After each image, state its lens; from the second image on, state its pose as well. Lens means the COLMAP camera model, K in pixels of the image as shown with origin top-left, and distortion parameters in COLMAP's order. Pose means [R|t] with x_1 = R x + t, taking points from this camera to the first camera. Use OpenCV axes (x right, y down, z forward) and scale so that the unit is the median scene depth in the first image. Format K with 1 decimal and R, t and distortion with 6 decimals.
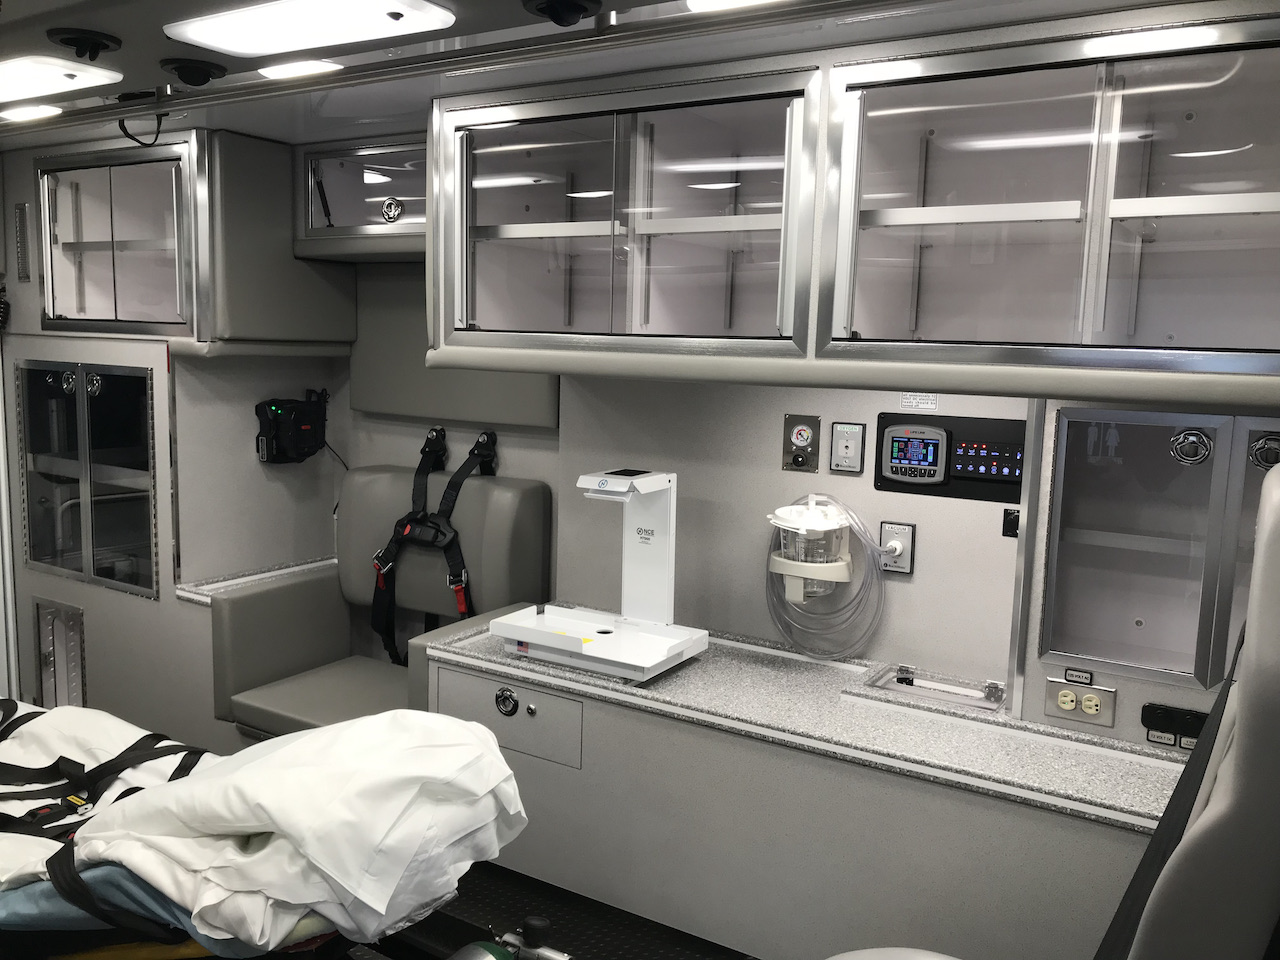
lens RADIAL K [[1049.7, 0, 633.3], [0, 1049.7, 473.8], [0, 0, 1]] dist [0.054976, -0.097781]
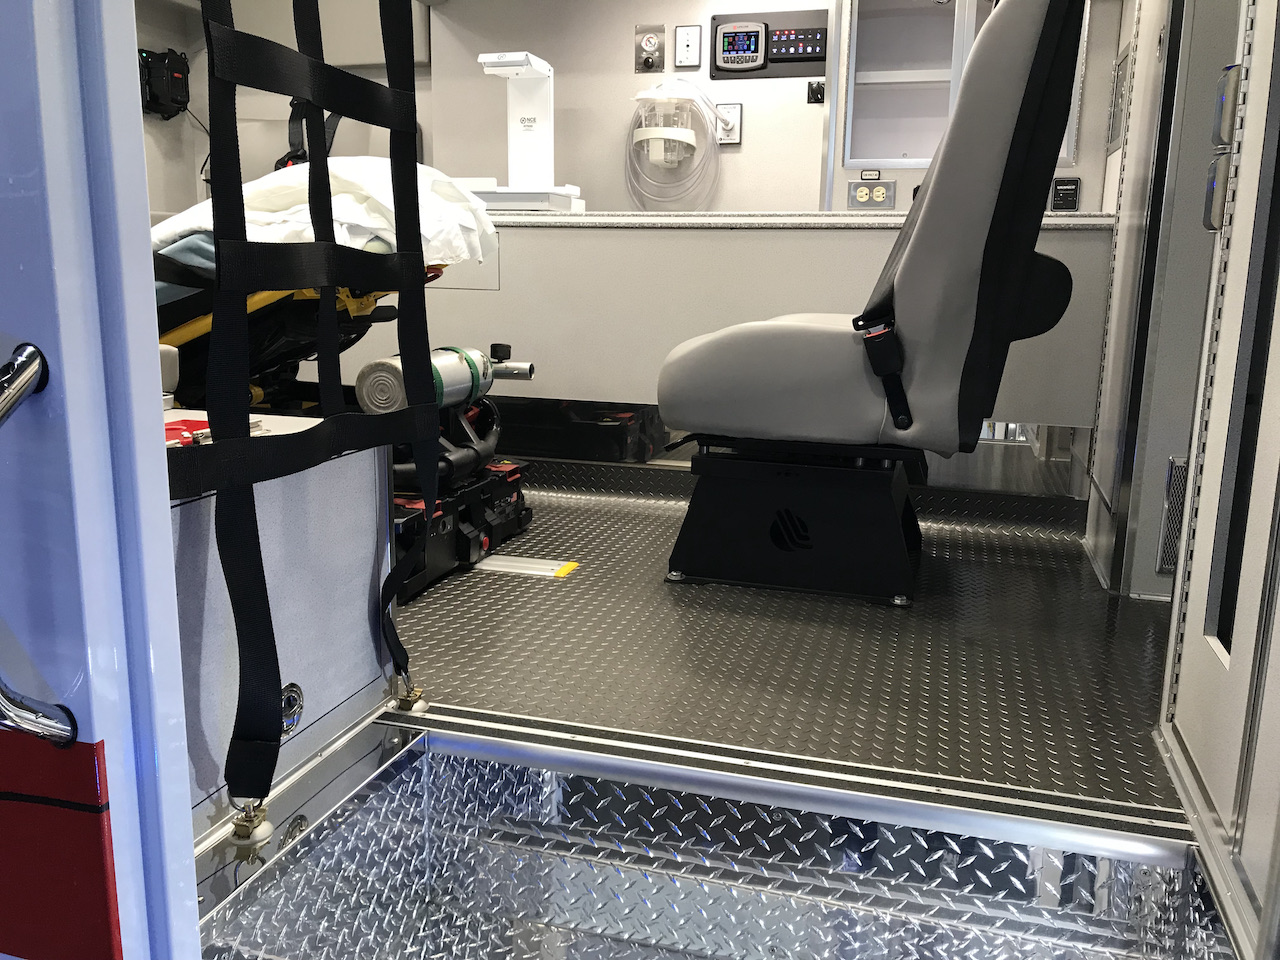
lens RADIAL K [[1049.7, 0, 635.3], [0, 1049.7, 467.1], [0, 0, 1]] dist [0.054976, -0.097781]
pose [[0.965259, -0.066771, 0.252620, -0.217894], [0.045607, 0.995011, 0.088734, 0.375683], [-0.257285, -0.074130, 0.963488, -0.246805]]
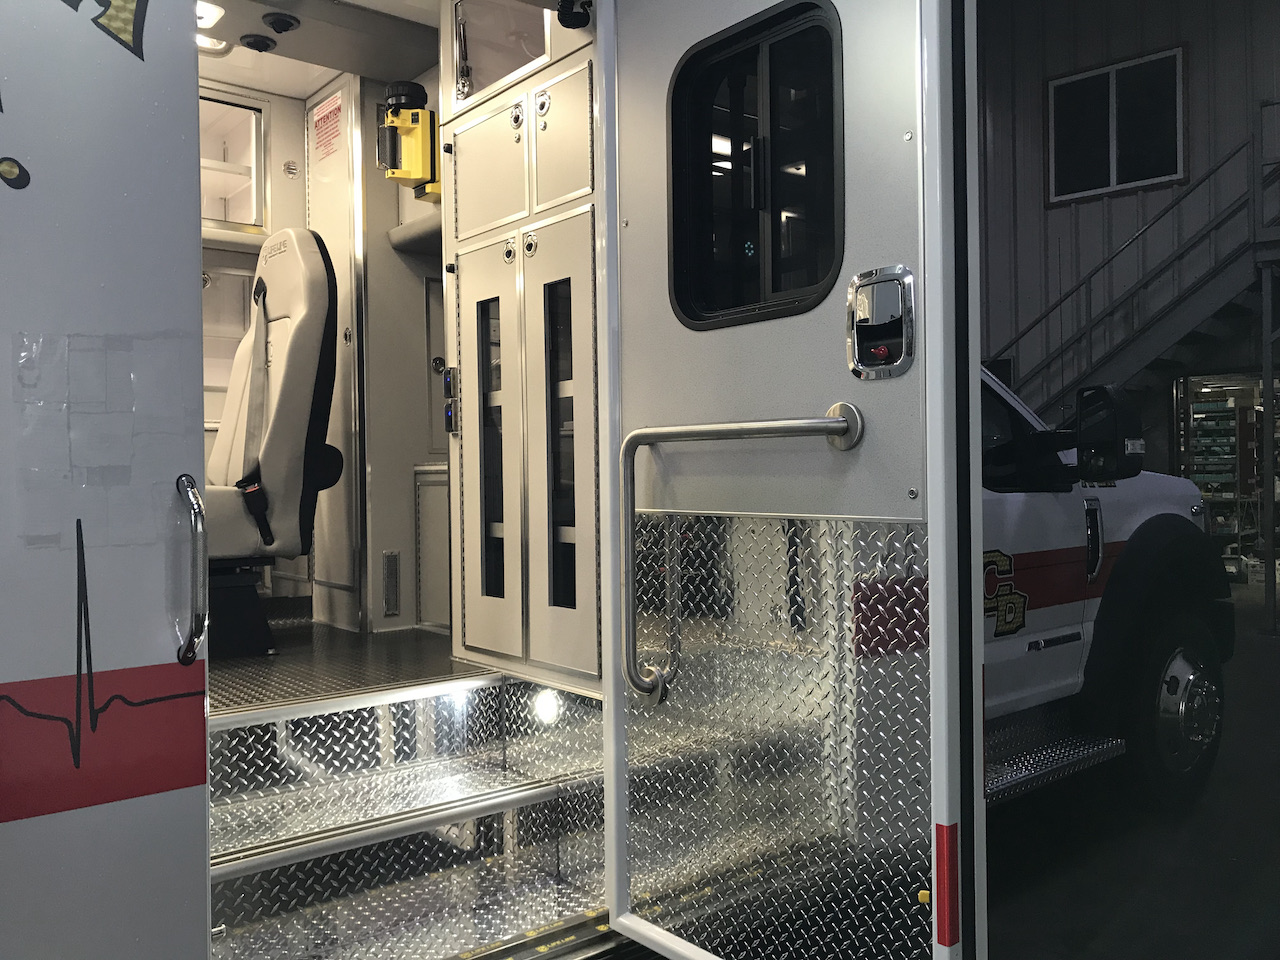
lens RADIAL K [[1049.7, 0, 645.3], [0, 1049.7, 477.2], [0, 0, 1]] dist [0.054976, -0.097781]
pose [[0.326403, -0.028206, 0.944810, -0.945258], [0.142067, 0.989664, -0.019534, 0.435904], [-0.934493, 0.140602, 0.327037, -0.440397]]
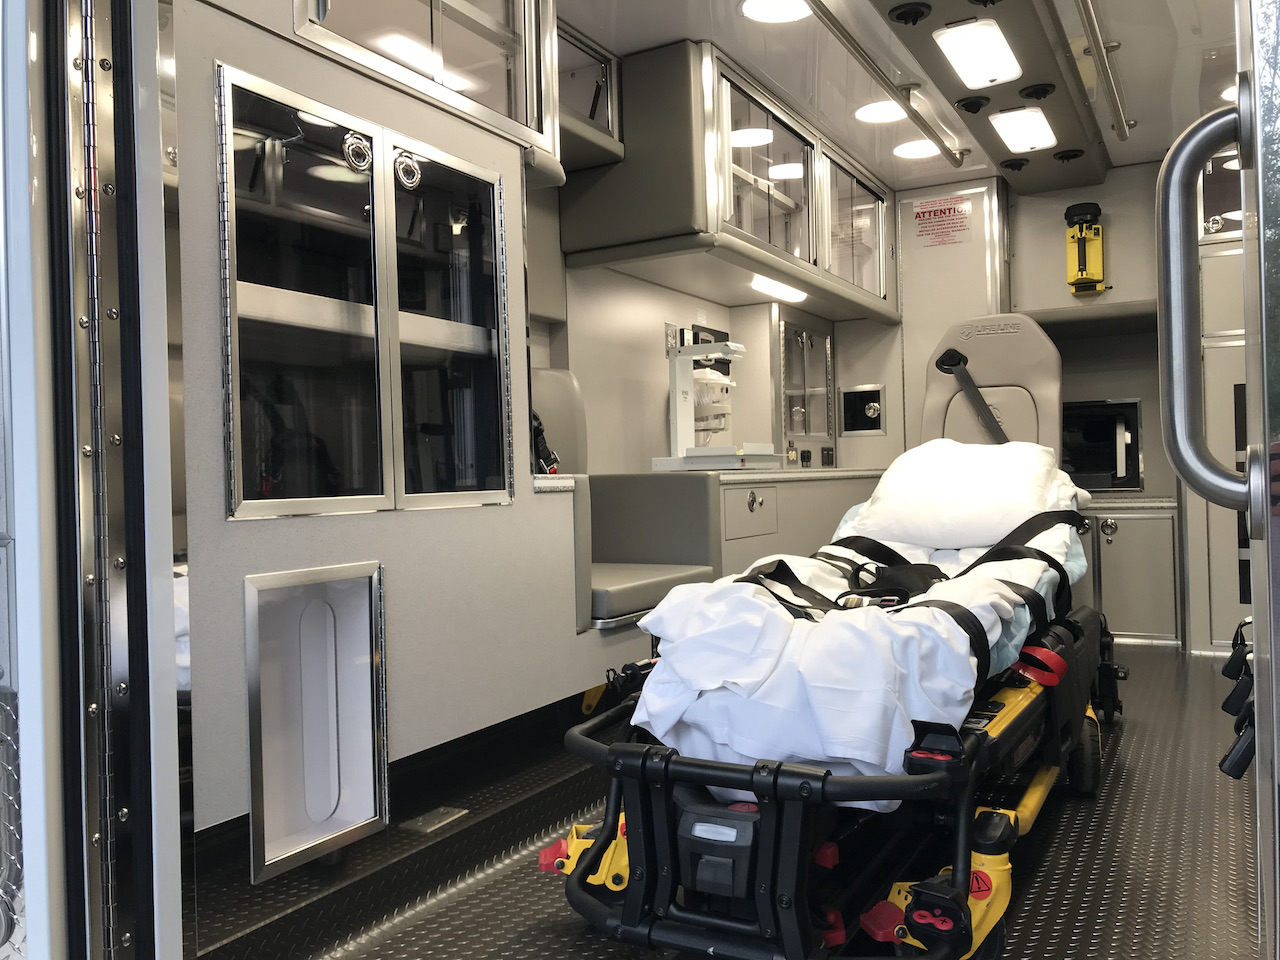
lens RADIAL K [[1049.7, 0, 642.9], [0, 1049.7, 479.5], [0, 0, 1]] dist [0.054976, -0.097781]
pose [[-0.051321, -0.023220, 0.998412, -1.474721], [0.158281, 0.986905, 0.031088, 0.120123], [-0.986059, 0.159626, -0.046973, 1.186937]]
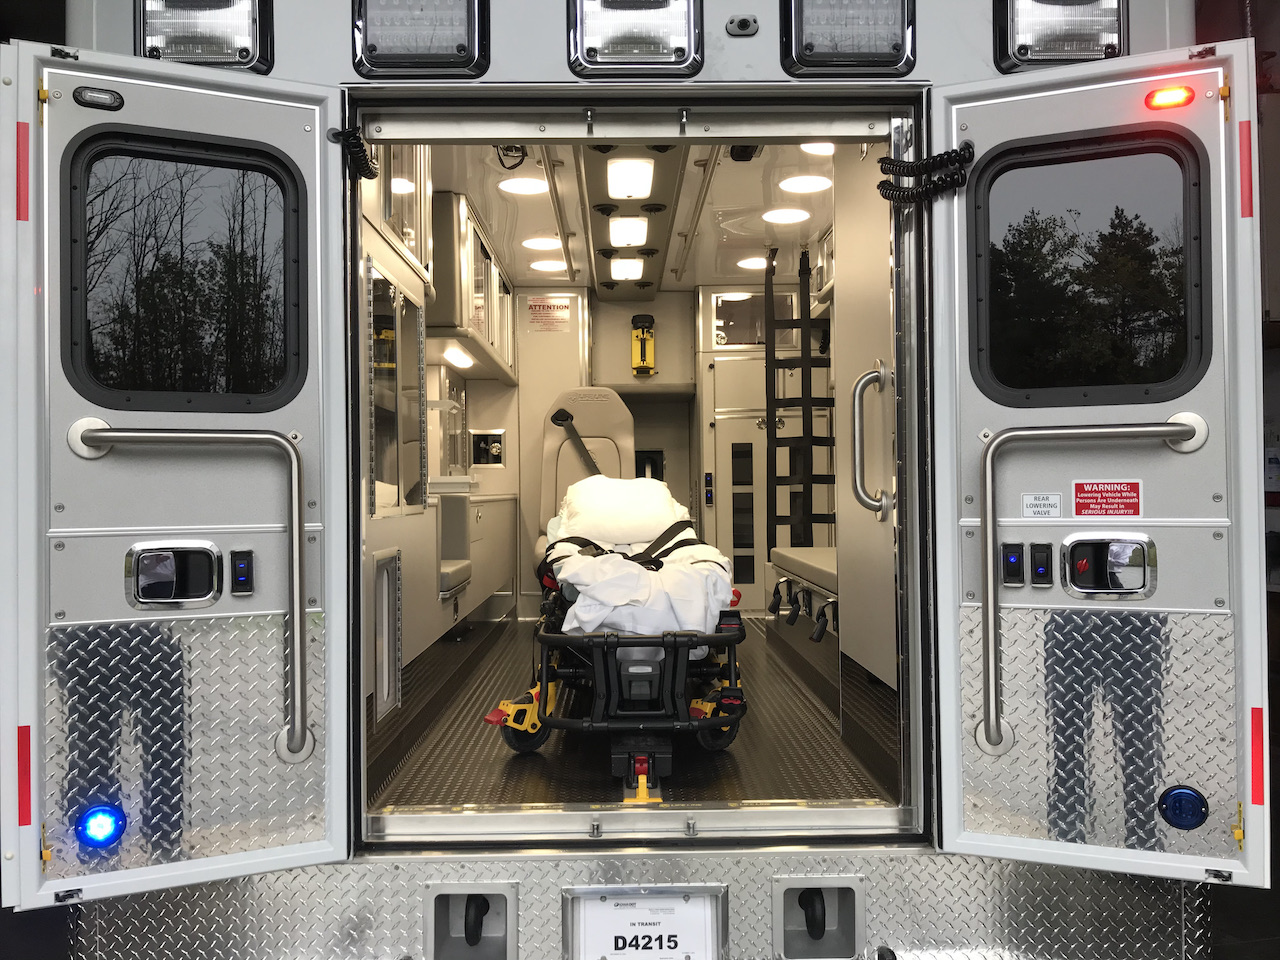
lens RADIAL K [[1049.7, 0, 641.8], [0, 1049.7, 479.9], [0, 0, 1]] dist [0.054976, -0.097781]
pose [[-0.545953, -0.006533, 0.837790, -1.903908], [0.111419, 0.990521, 0.080331, 0.026582], [-0.830374, 0.137203, -0.540050, 1.771680]]
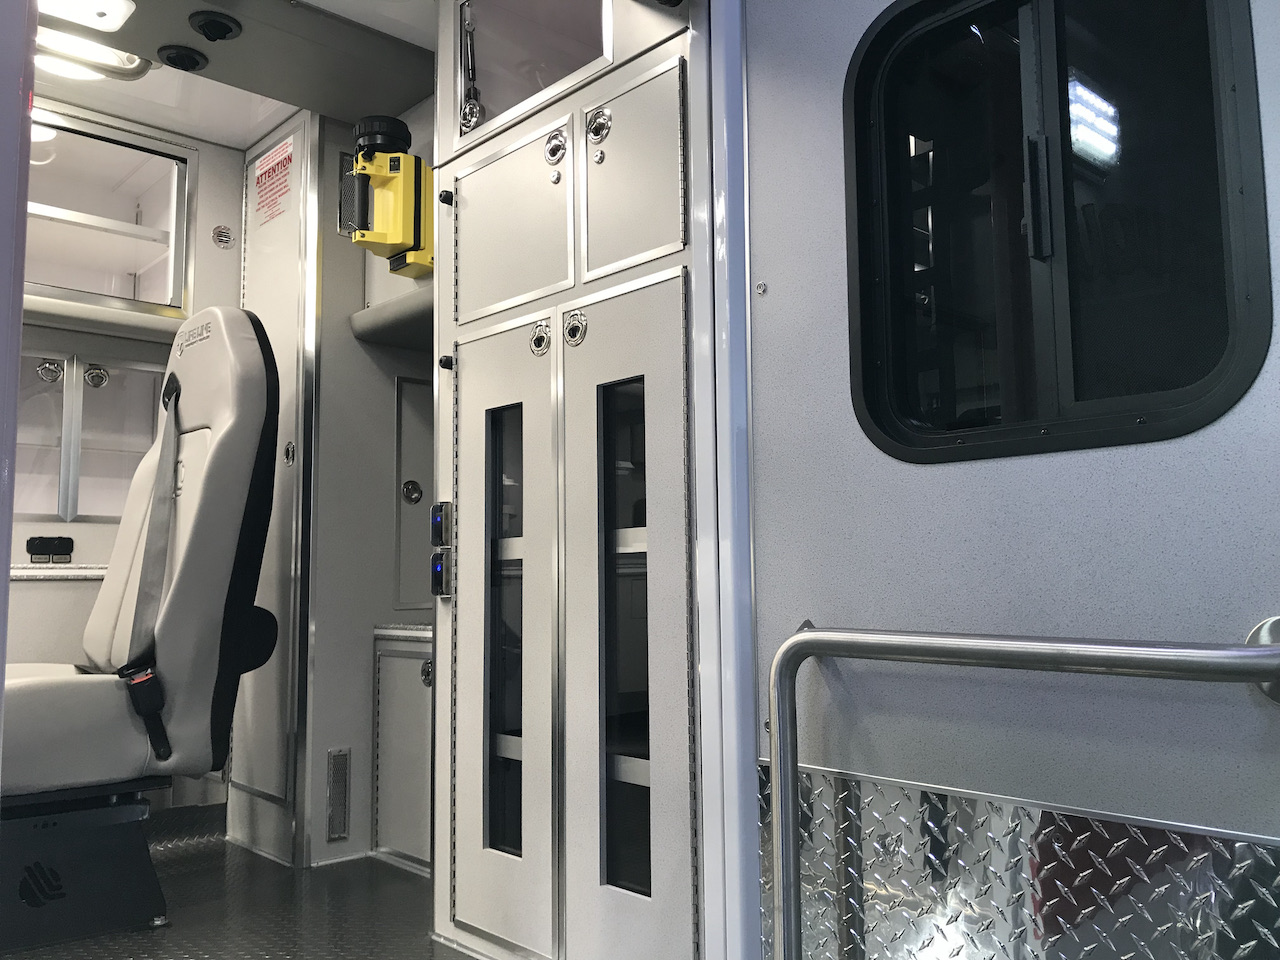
lens RADIAL K [[1049.7, 0, 634.3], [0, 1049.7, 479.5], [0, 0, 1]] dist [0.054976, -0.097781]
pose [[0.275010, 0.068535, 0.958995, -0.611012], [0.139091, 0.984127, -0.110219, 0.344341], [-0.951327, 0.163699, 0.261112, -0.203204]]
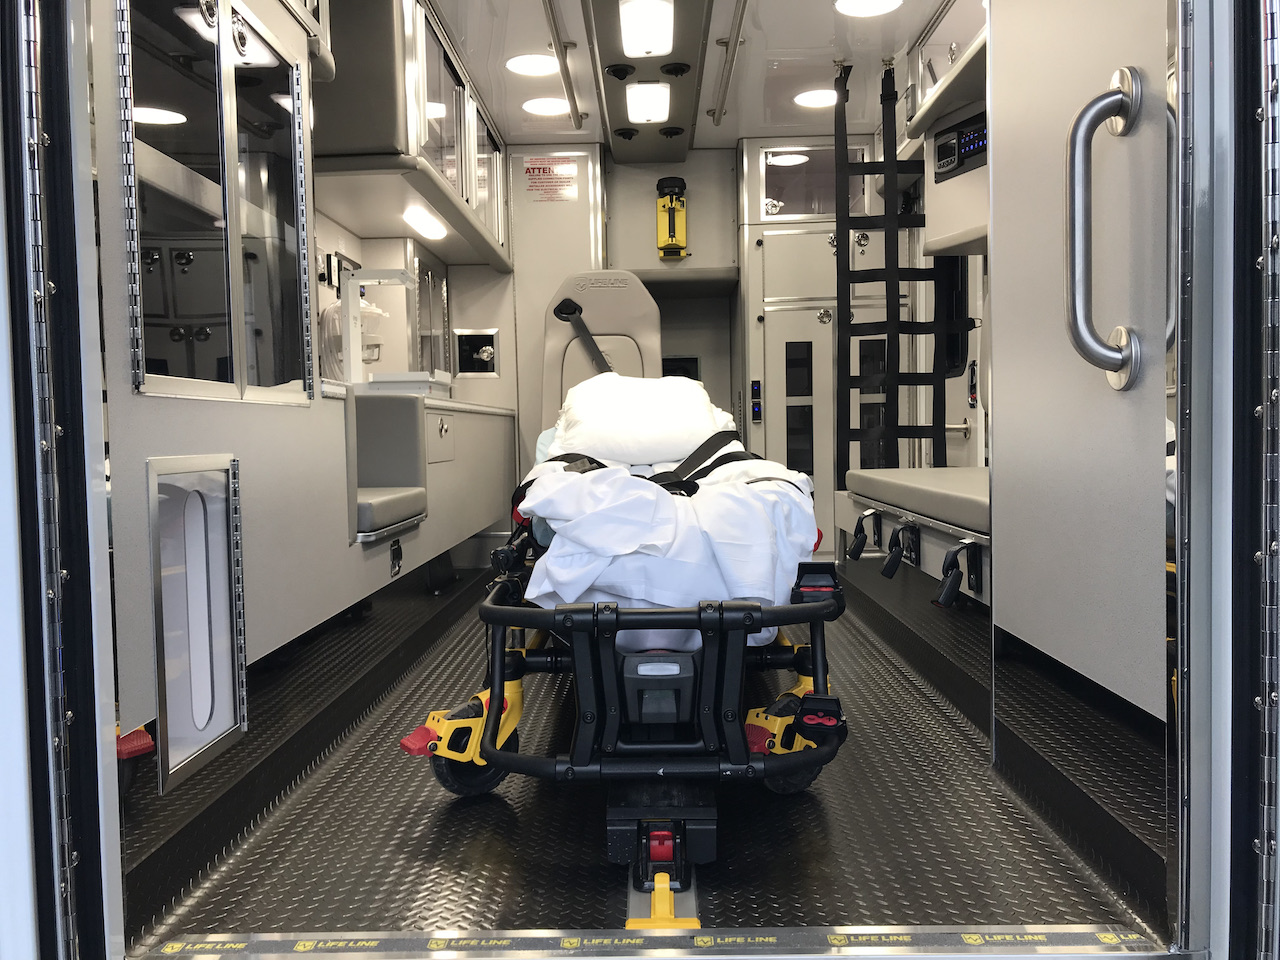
lens RADIAL K [[1049.7, 0, 638.0], [0, 1049.7, 481.7], [0, 0, 1]] dist [0.054976, -0.097781]
pose [[-0.514250, -0.051678, 0.856082, -1.455004], [0.124419, 0.983128, 0.134086, 0.129352], [-0.848568, 0.175466, -0.499144, 1.476330]]
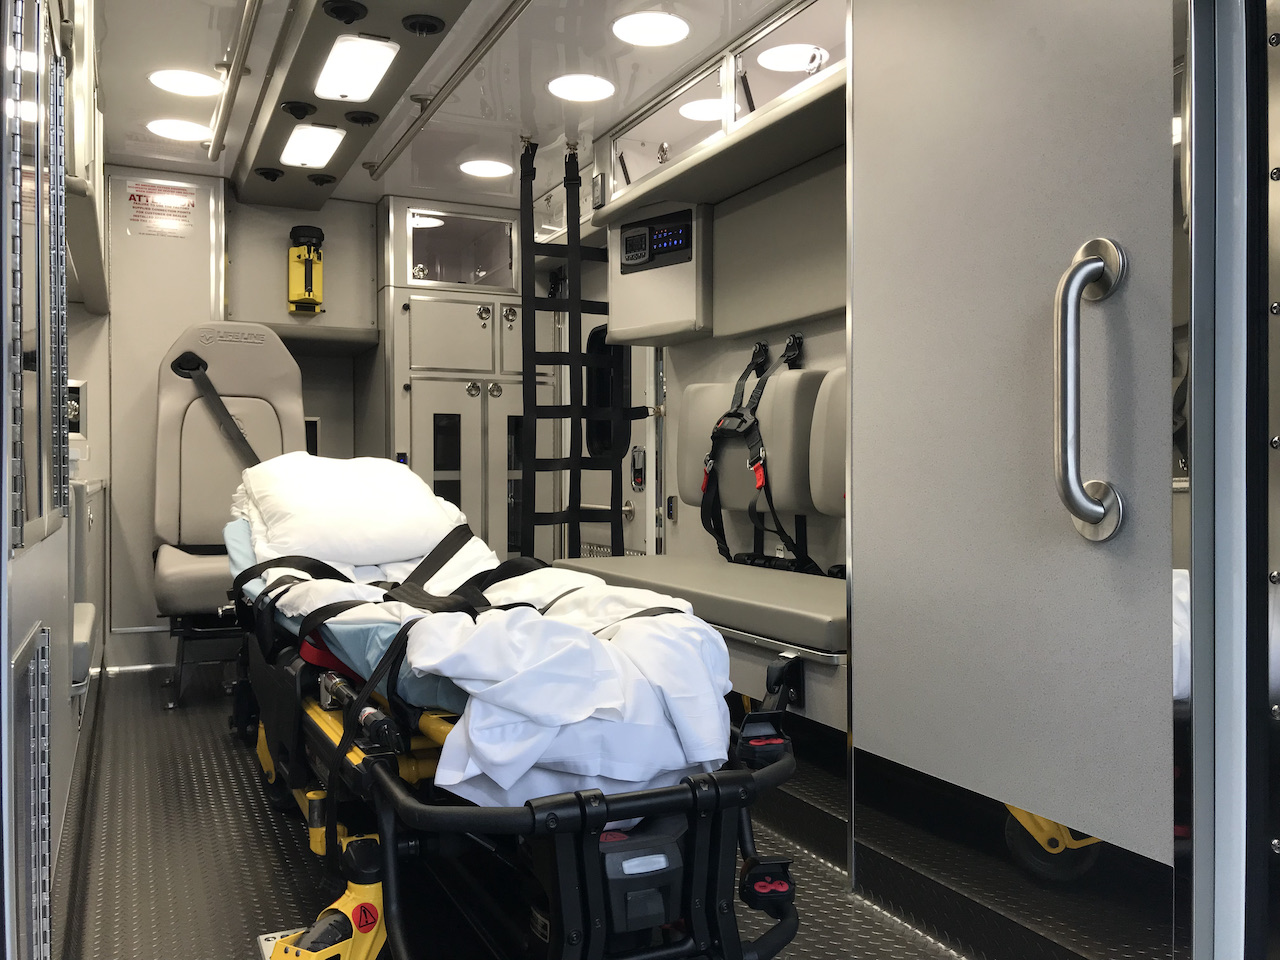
lens RADIAL K [[1049.7, 0, 637.7], [0, 1049.7, 477.5], [0, 0, 1]] dist [0.054976, -0.097781]
pose [[-0.844731, -0.022201, 0.534730, -1.188290], [0.055191, 0.990199, 0.128298, 0.060522], [-0.532338, 0.137890, -0.835226, 1.597982]]
